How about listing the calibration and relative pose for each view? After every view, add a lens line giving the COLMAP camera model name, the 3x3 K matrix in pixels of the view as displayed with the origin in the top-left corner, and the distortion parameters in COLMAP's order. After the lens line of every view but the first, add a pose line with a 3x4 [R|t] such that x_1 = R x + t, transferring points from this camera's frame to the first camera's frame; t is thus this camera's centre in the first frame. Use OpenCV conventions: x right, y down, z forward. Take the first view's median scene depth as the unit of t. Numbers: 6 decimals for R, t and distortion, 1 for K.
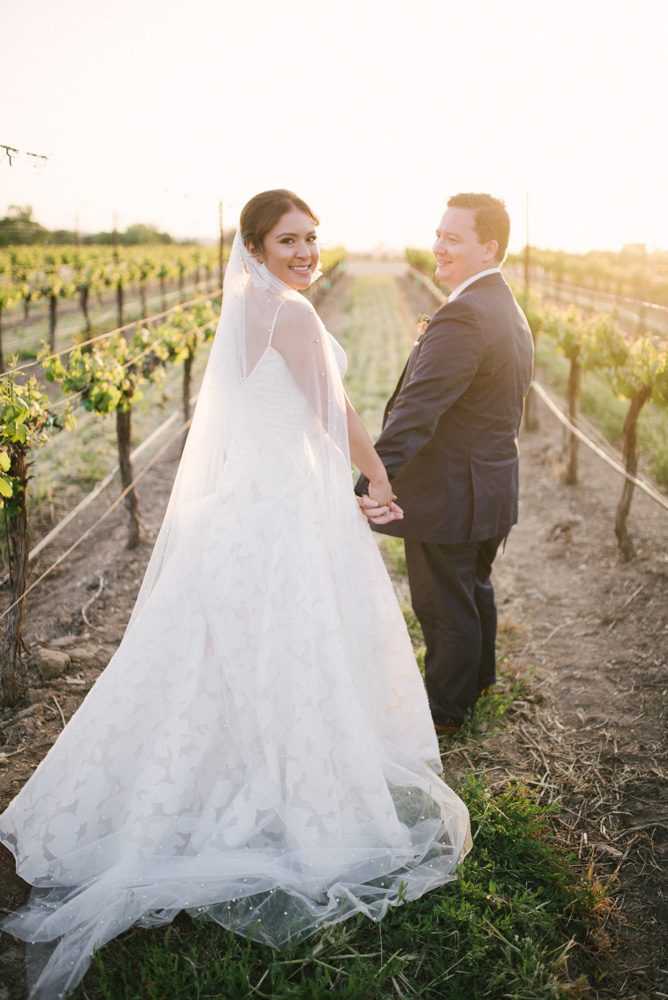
lens RADIAL K [[1044.6, 0, 334.0], [0, 1044.6, 500.0], [0, 0, 1]] dist [-0.009214, 0.026798]
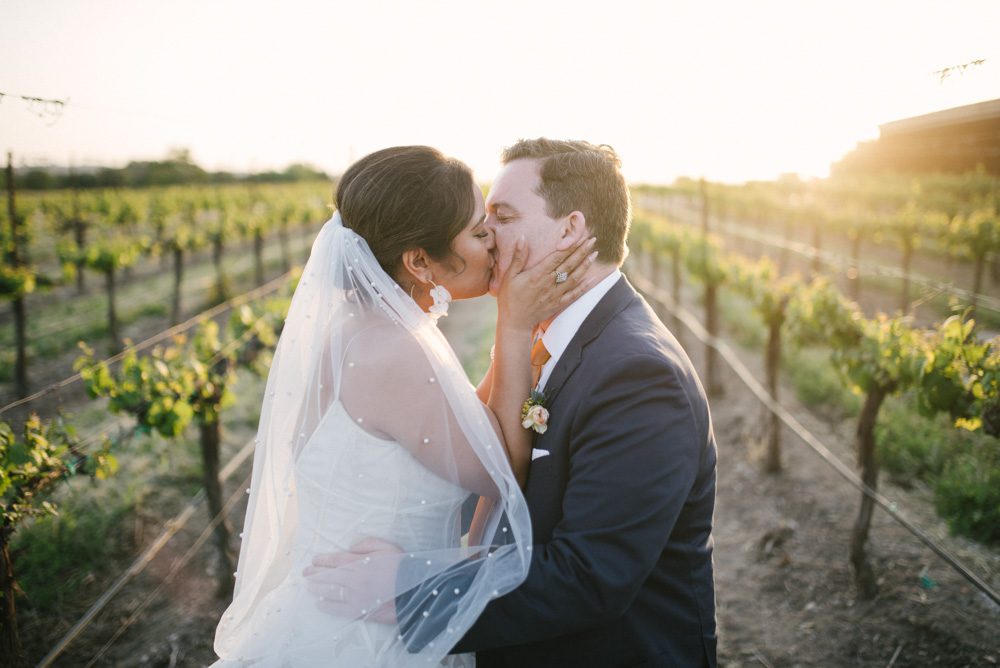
lens RADIAL K [[1044.6, 0, 500.0], [0, 1044.6, 334.0], [0, 0, 1]] dist [-0.009214, 0.026798]
pose [[0.999657, -0.025541, 0.005826, 0.010344], [0.025962, 0.995611, -0.089919, -0.069178], [-0.003504, 0.090039, 0.995932, 0.211094]]
